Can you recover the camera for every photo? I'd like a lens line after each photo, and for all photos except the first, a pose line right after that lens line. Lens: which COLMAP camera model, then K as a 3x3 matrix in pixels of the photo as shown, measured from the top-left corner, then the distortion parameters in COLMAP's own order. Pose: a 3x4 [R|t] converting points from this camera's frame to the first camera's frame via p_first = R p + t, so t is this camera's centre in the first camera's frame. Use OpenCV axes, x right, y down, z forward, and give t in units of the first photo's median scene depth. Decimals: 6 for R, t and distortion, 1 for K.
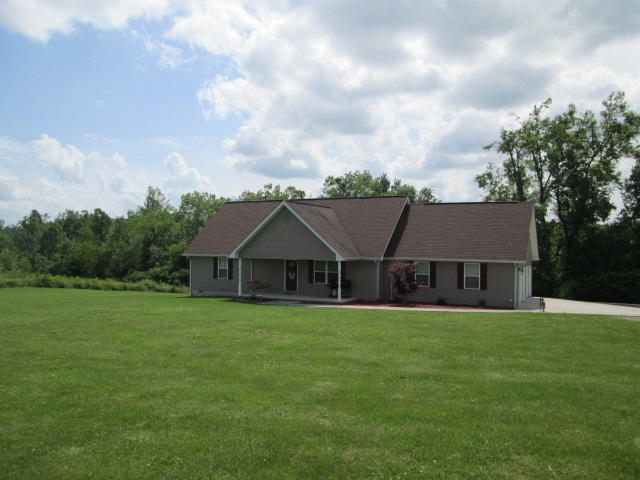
lens RADIAL K [[527.3, 0, 320.0], [0, 527.3, 240.0], [0, 0, 1]] dist [-0.000734, -0.000652]
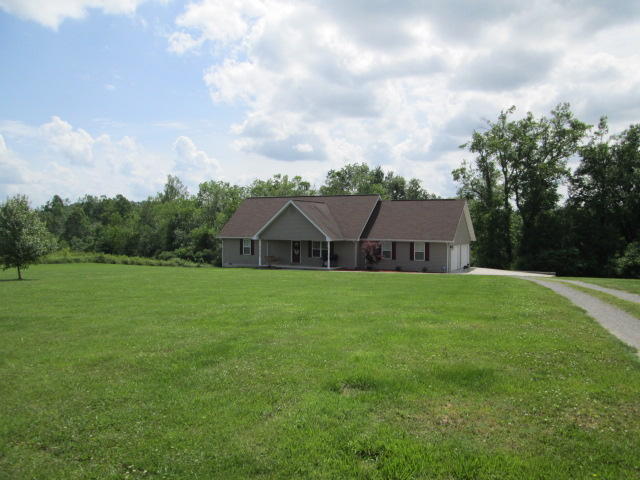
lens RADIAL K [[535.3, 0, 320.0], [0, 535.3, 240.0], [0, 0, 1]] dist [-0.036337, -0.001569]
pose [[0.999880, -0.001718, -0.015402, 0.010973], [0.002241, 0.999420, 0.033973, -0.004458], [0.015335, -0.034004, 0.999304, -0.150801]]
